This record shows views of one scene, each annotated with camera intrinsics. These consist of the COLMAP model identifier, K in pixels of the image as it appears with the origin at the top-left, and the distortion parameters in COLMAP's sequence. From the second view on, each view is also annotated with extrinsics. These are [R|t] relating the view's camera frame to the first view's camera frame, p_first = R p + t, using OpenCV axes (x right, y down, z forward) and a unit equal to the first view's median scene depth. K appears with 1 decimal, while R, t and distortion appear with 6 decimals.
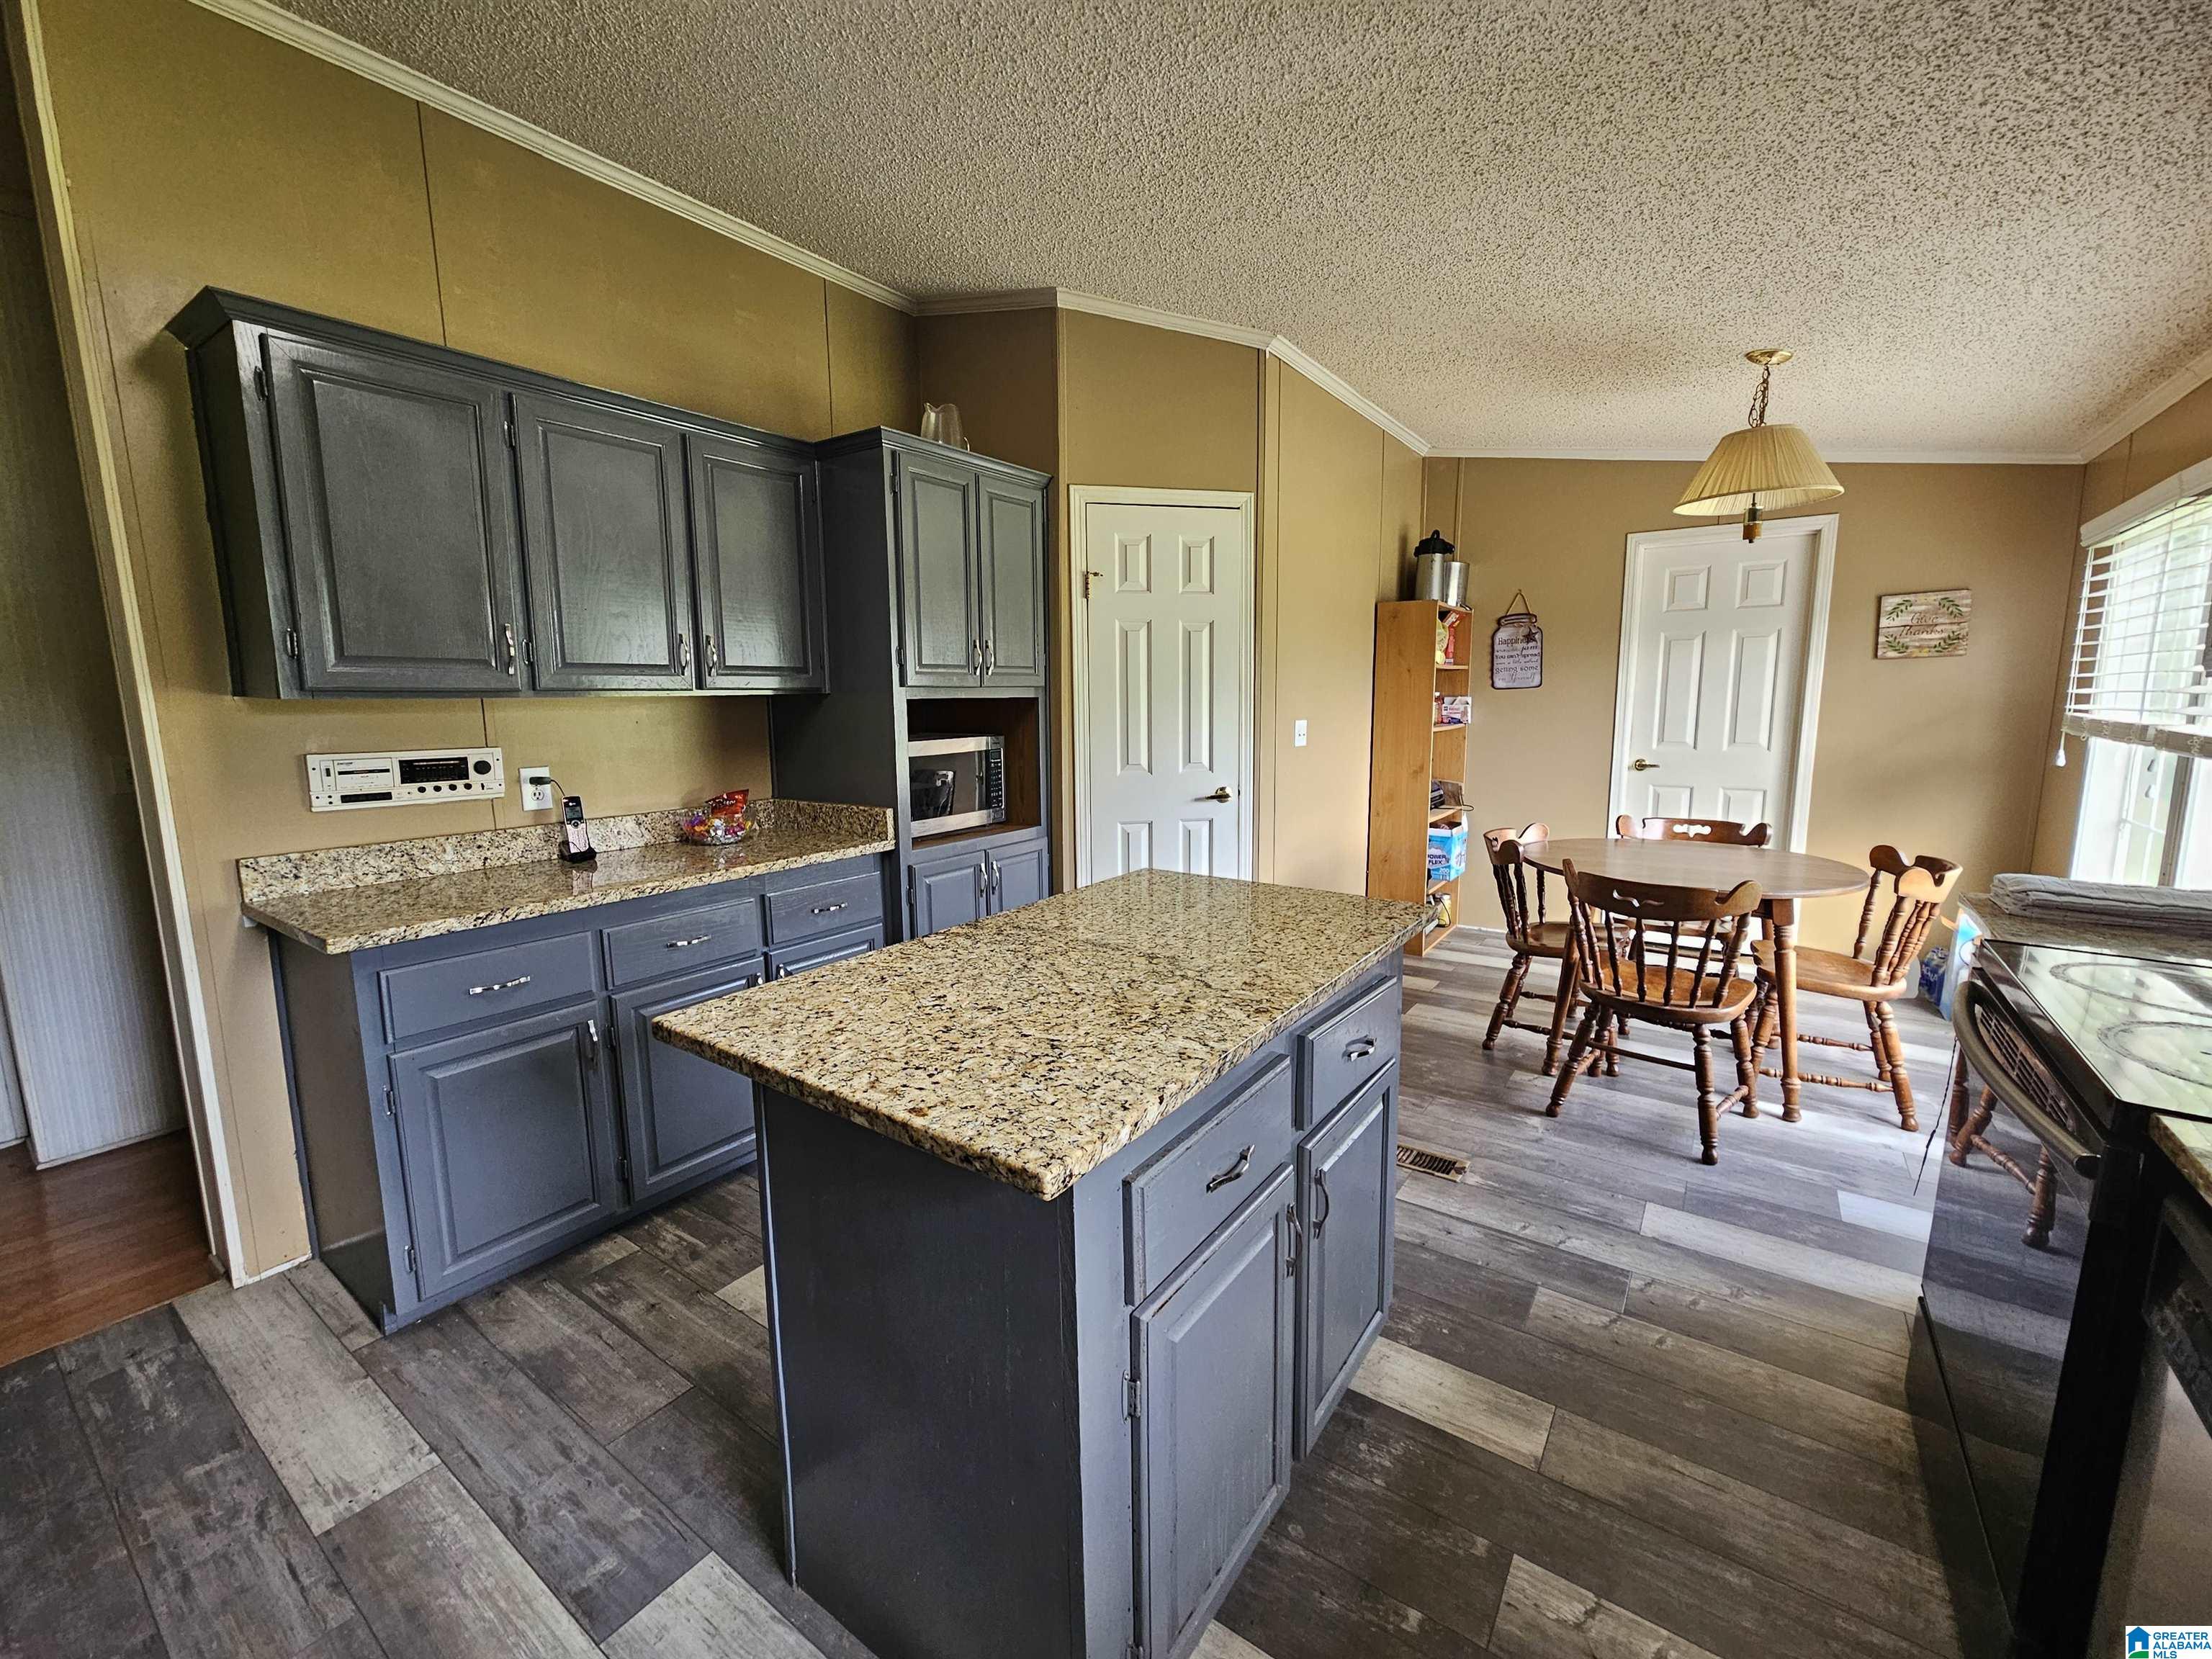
lens RADIAL K [[907.8, 0, 1110.8], [0, 907.8, 821.0], [0, 0, 1]] dist [0.002764, 0.000199]
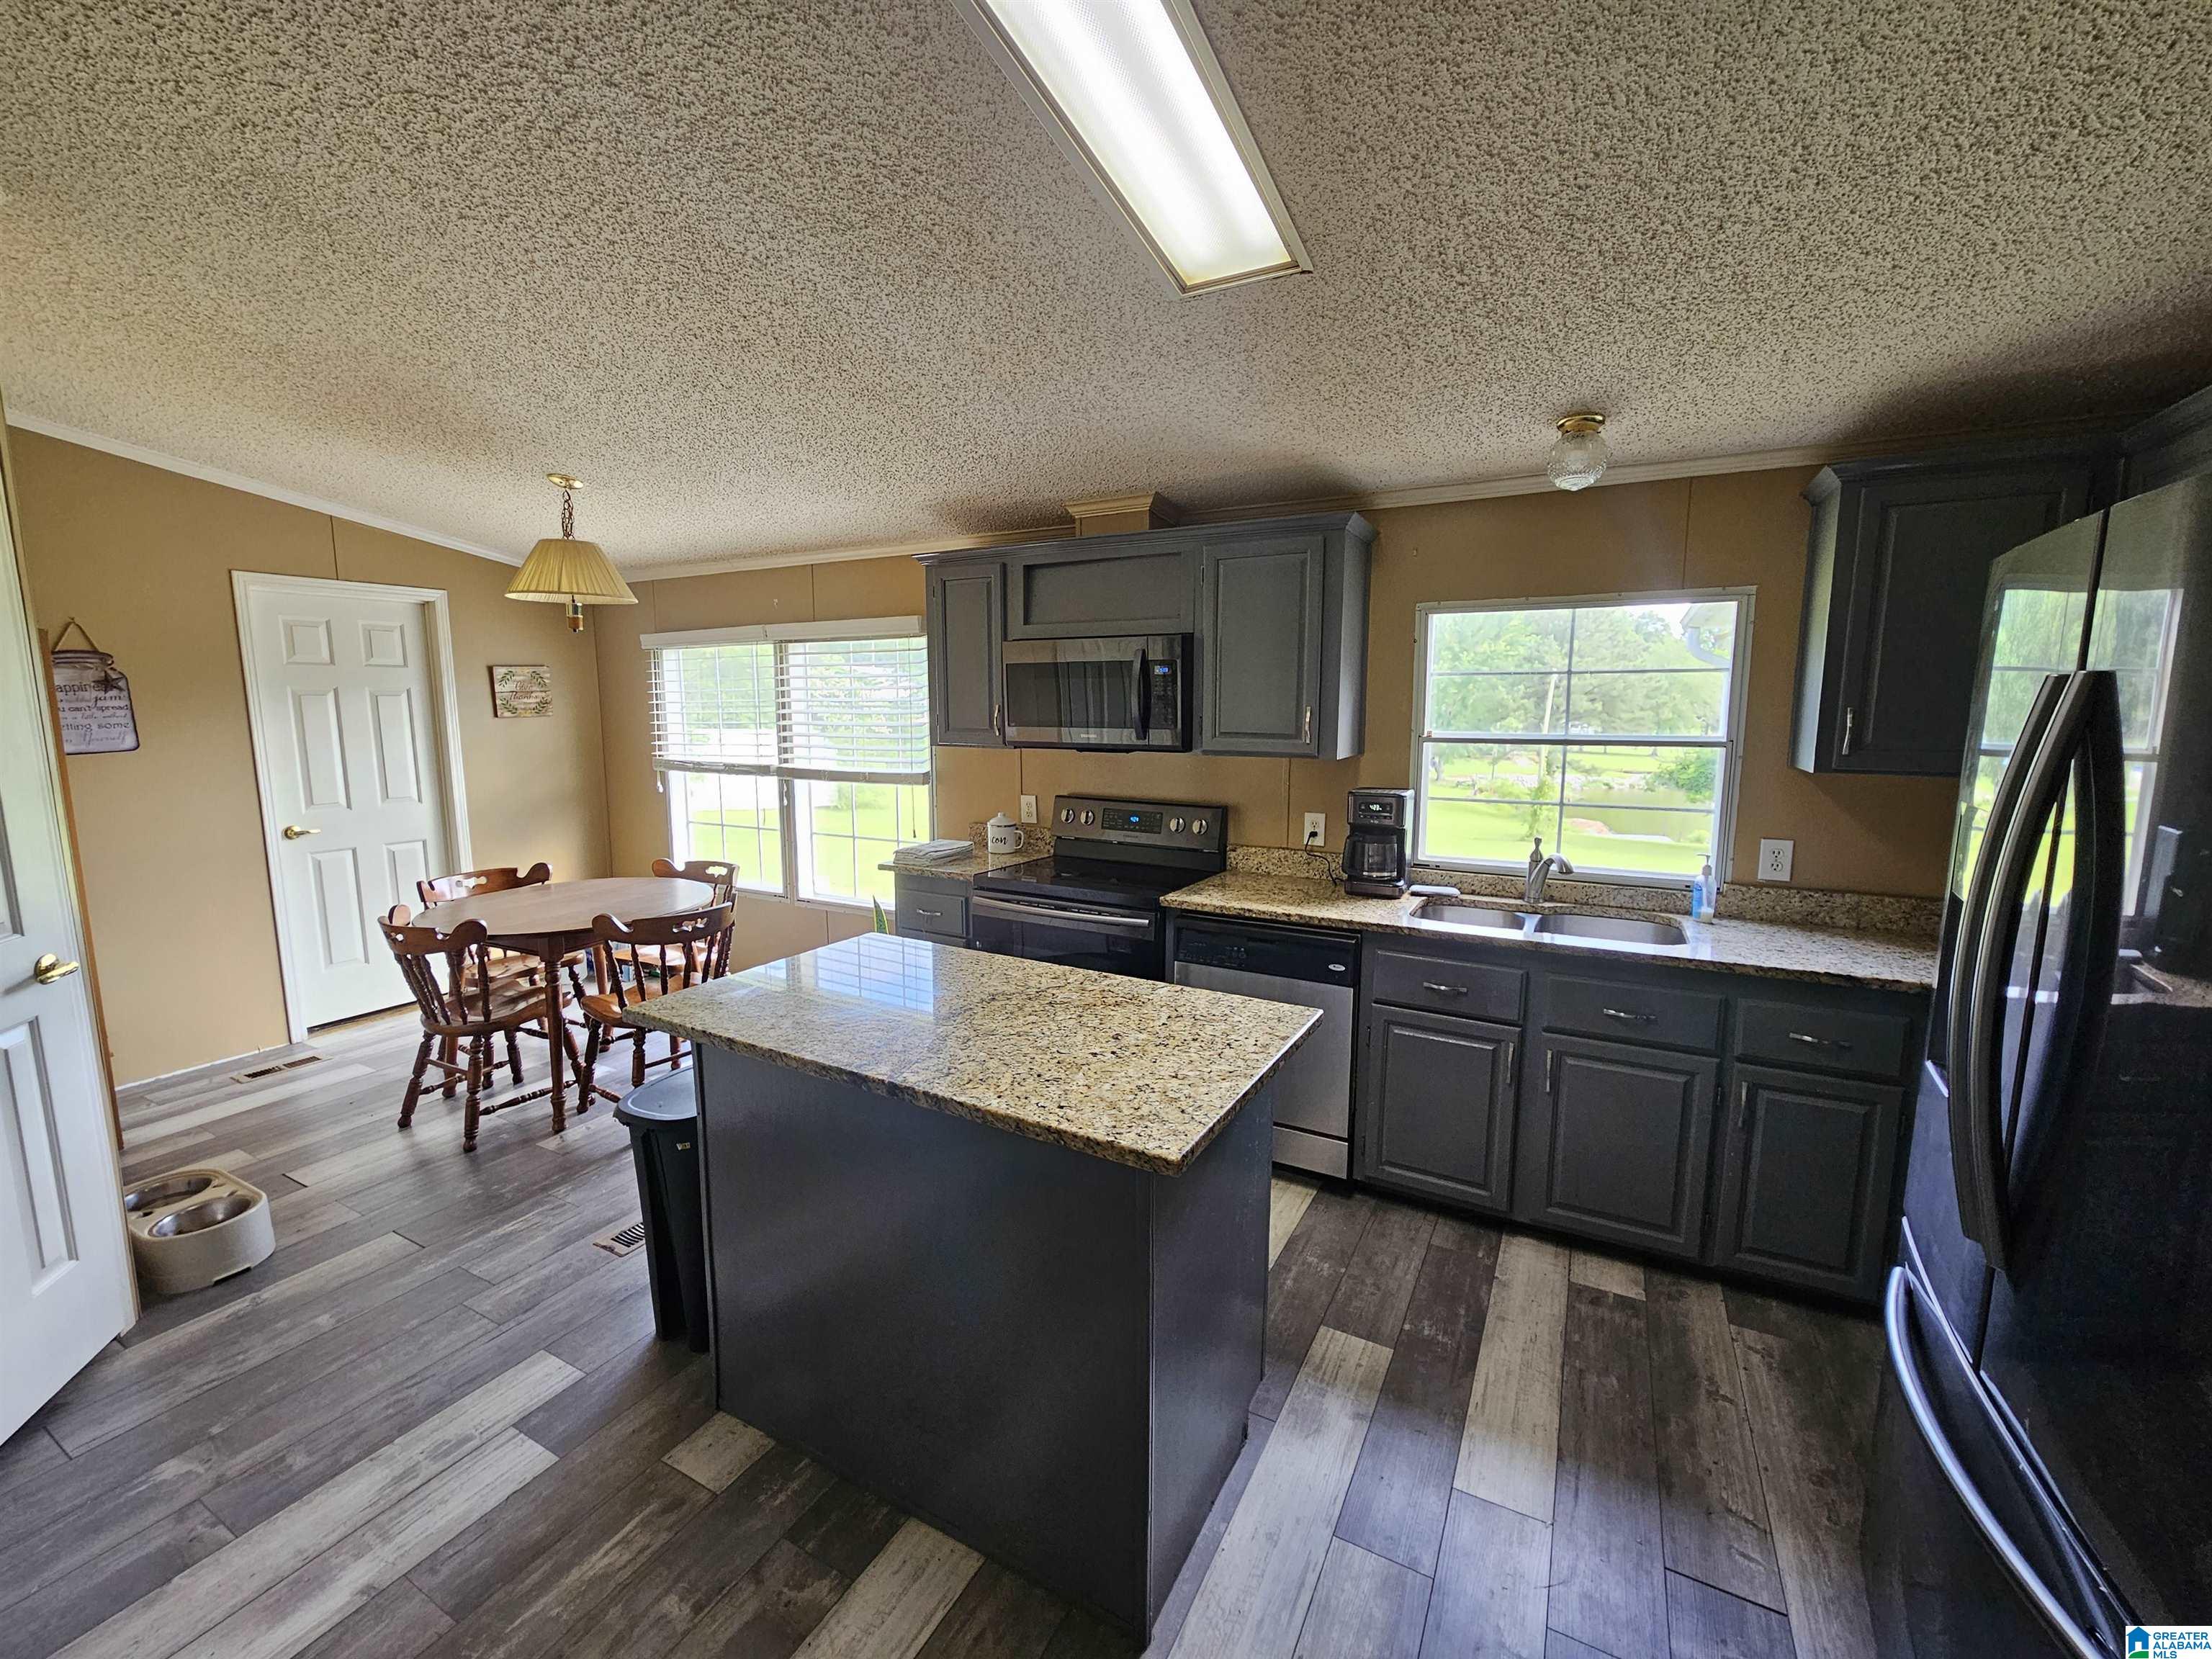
lens RADIAL K [[907.8, 0, 1105.3], [0, 907.8, 831.2], [0, 0, 1]] dist [0.002764, 0.000199]
pose [[-0.111896, -0.129388, 0.985260, -0.486598], [0.144524, 0.978826, 0.144957, -0.098355], [-0.983154, 0.158613, -0.090827, 0.378179]]
